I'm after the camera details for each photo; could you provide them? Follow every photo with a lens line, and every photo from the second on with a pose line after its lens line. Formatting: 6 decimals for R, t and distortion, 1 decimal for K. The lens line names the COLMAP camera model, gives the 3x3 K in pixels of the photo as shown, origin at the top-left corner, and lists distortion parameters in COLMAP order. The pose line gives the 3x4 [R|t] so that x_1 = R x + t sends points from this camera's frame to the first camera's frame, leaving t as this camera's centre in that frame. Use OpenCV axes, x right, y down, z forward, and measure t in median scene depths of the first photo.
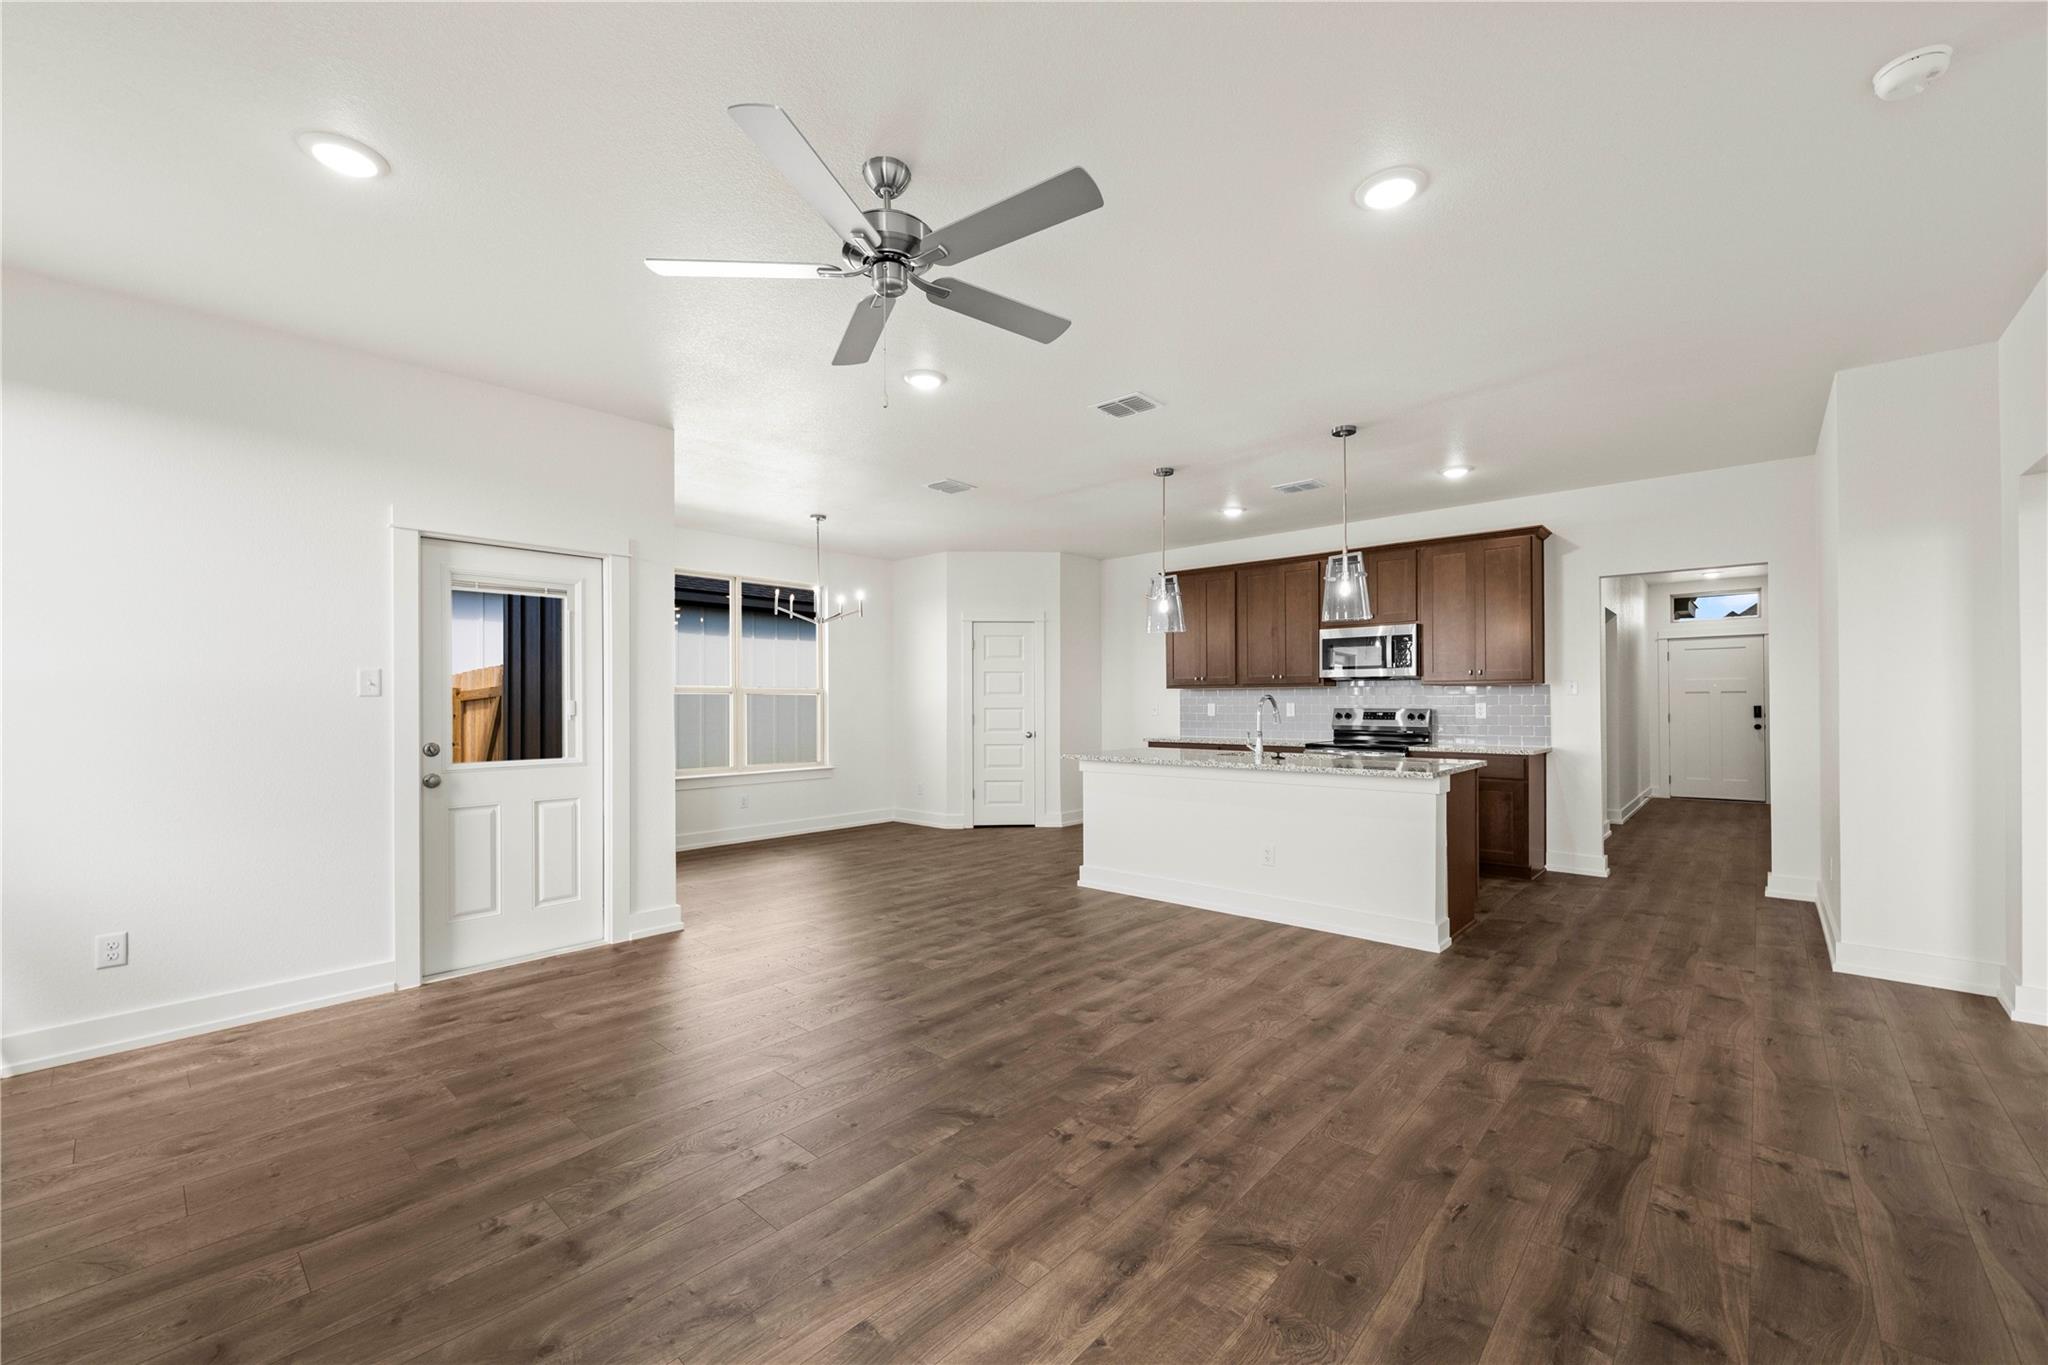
lens RADIAL K [[814.9, 0, 1034.1], [0, 814.9, 699.5], [0, 0, 1]] dist [0.002100, -0.000754]
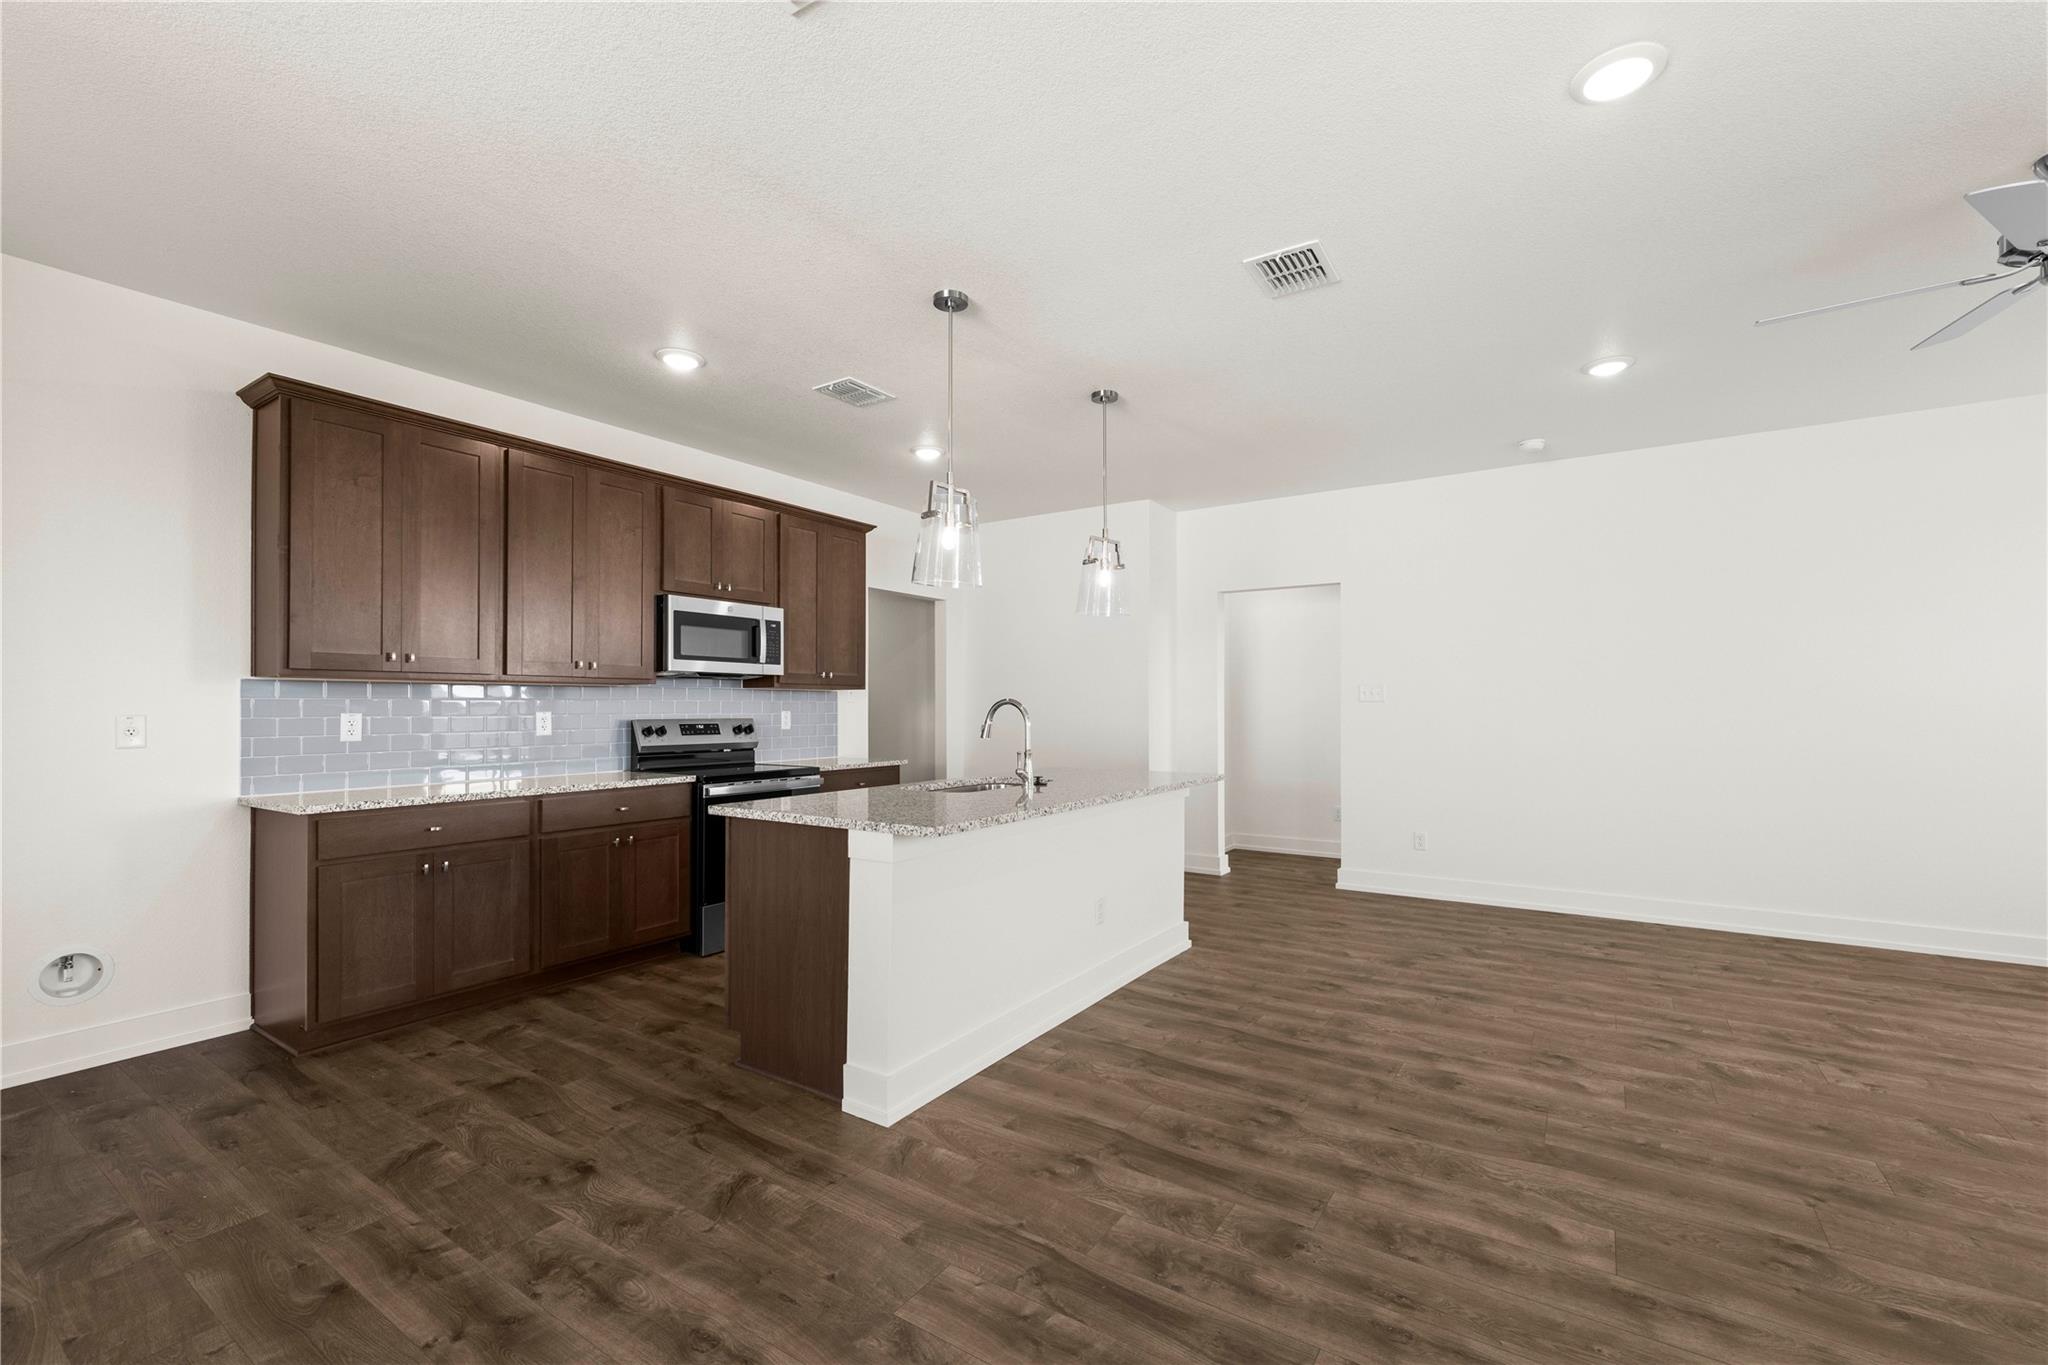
lens RADIAL K [[858.2, 0, 1037.7], [0, 858.2, 703.9], [0, 0, 1]] dist [0.001400, -0.000556]
pose [[-0.147707, 0.007279, 0.989004, -0.558078], [-0.001232, 0.999971, -0.007544, 0.005426], [-0.989030, -0.002333, -0.147693, 1.324319]]
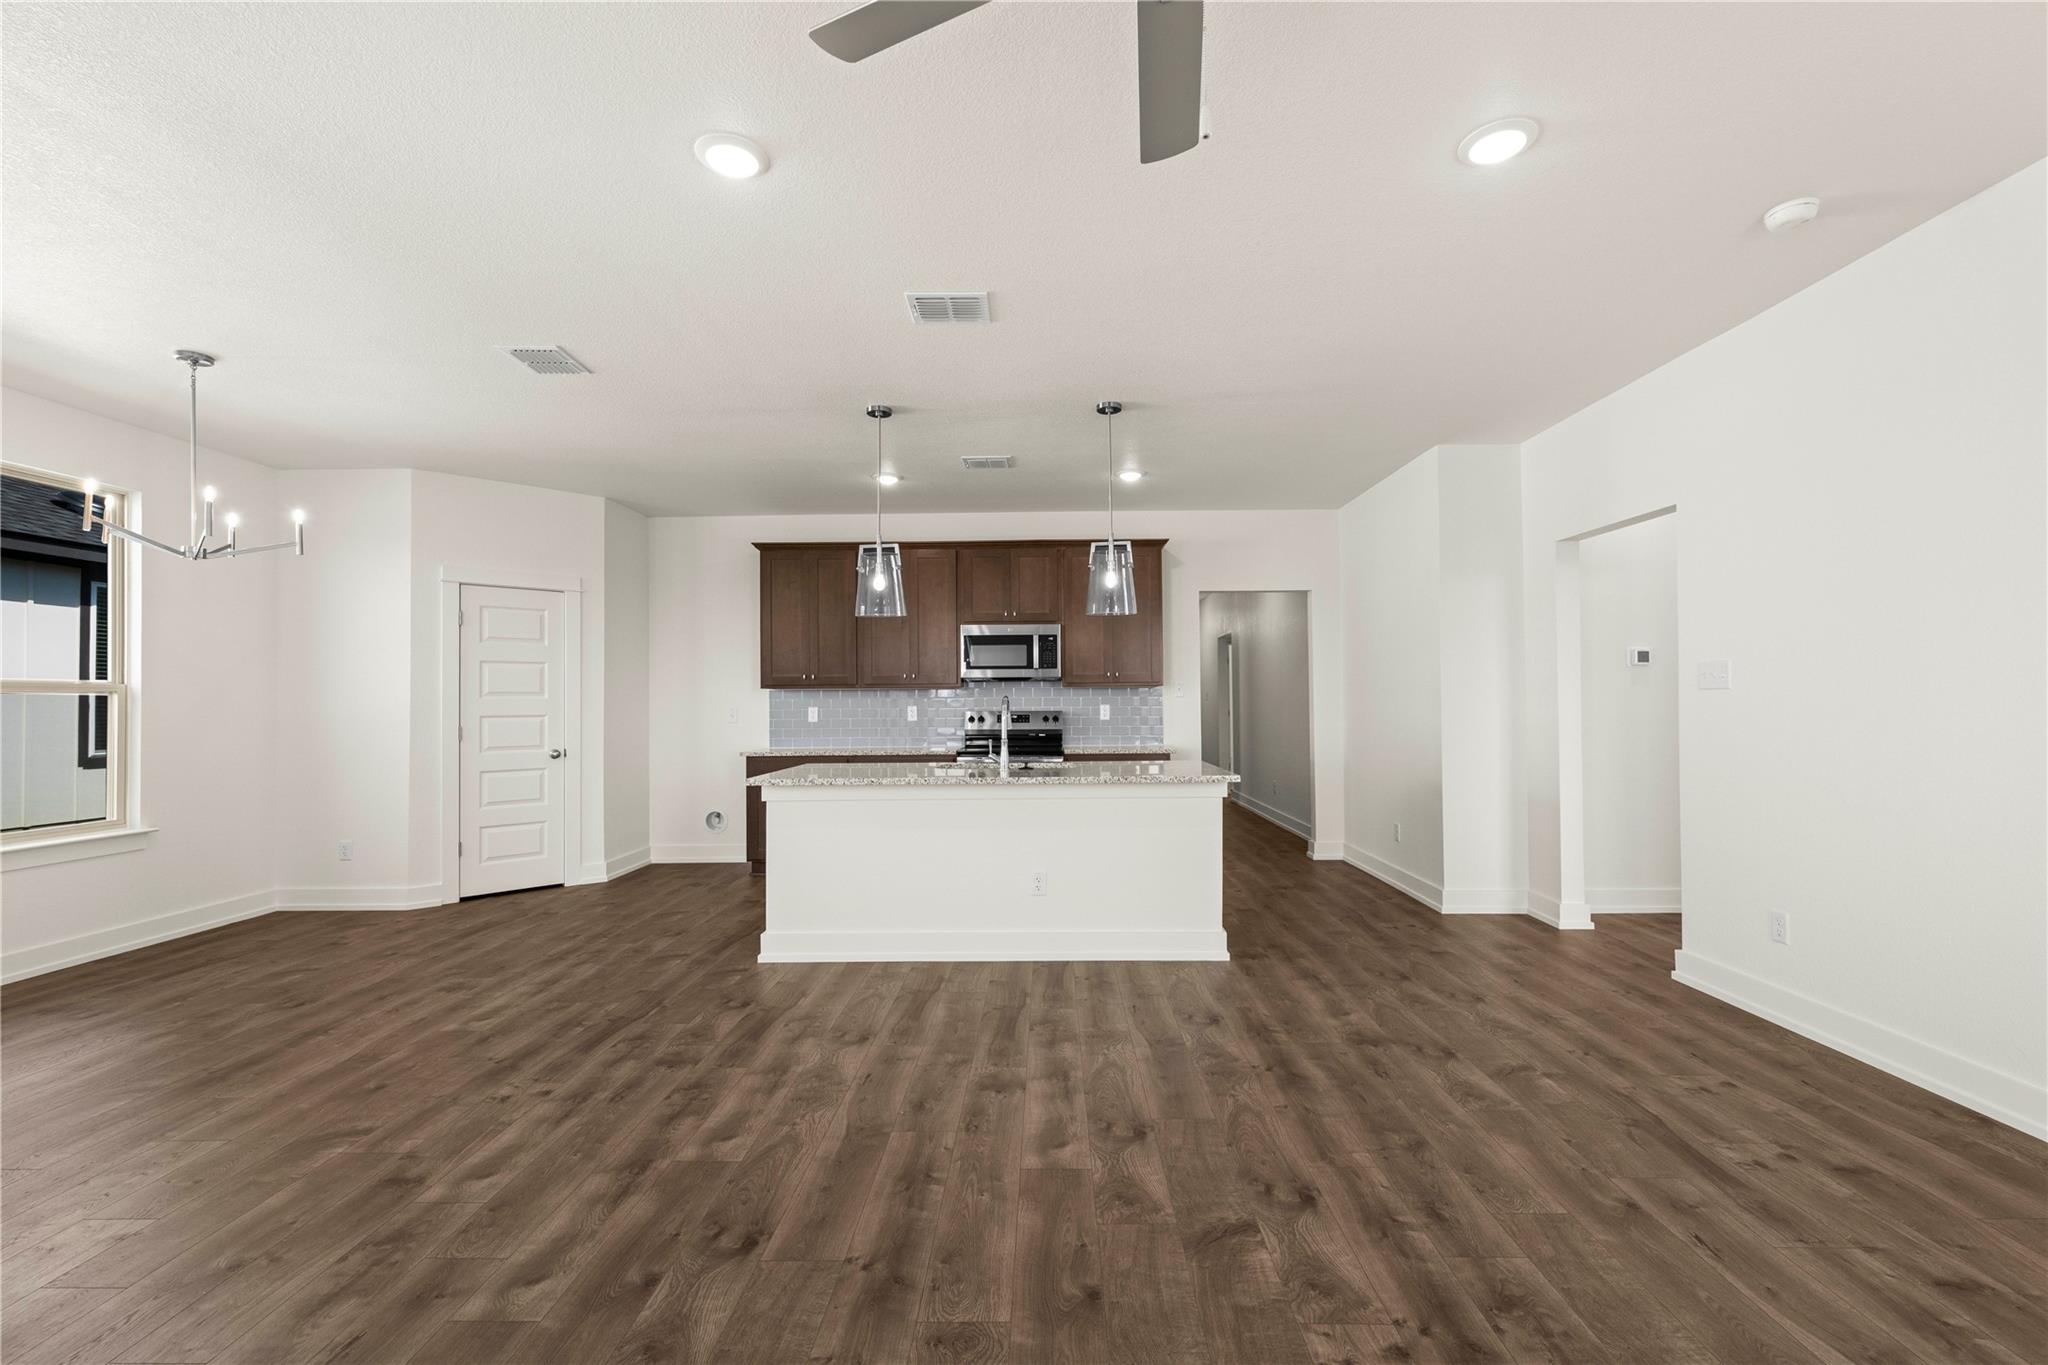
lens RADIAL K [[858.2, 0, 1035.0], [0, 858.2, 689.3], [0, 0, 1]] dist [0.001400, -0.000556]
pose [[0.758272, 0.007716, 0.651893, -0.340680], [0.003085, 0.999876, -0.015423, 0.001954], [-0.651931, 0.013706, 0.758154, 0.359496]]
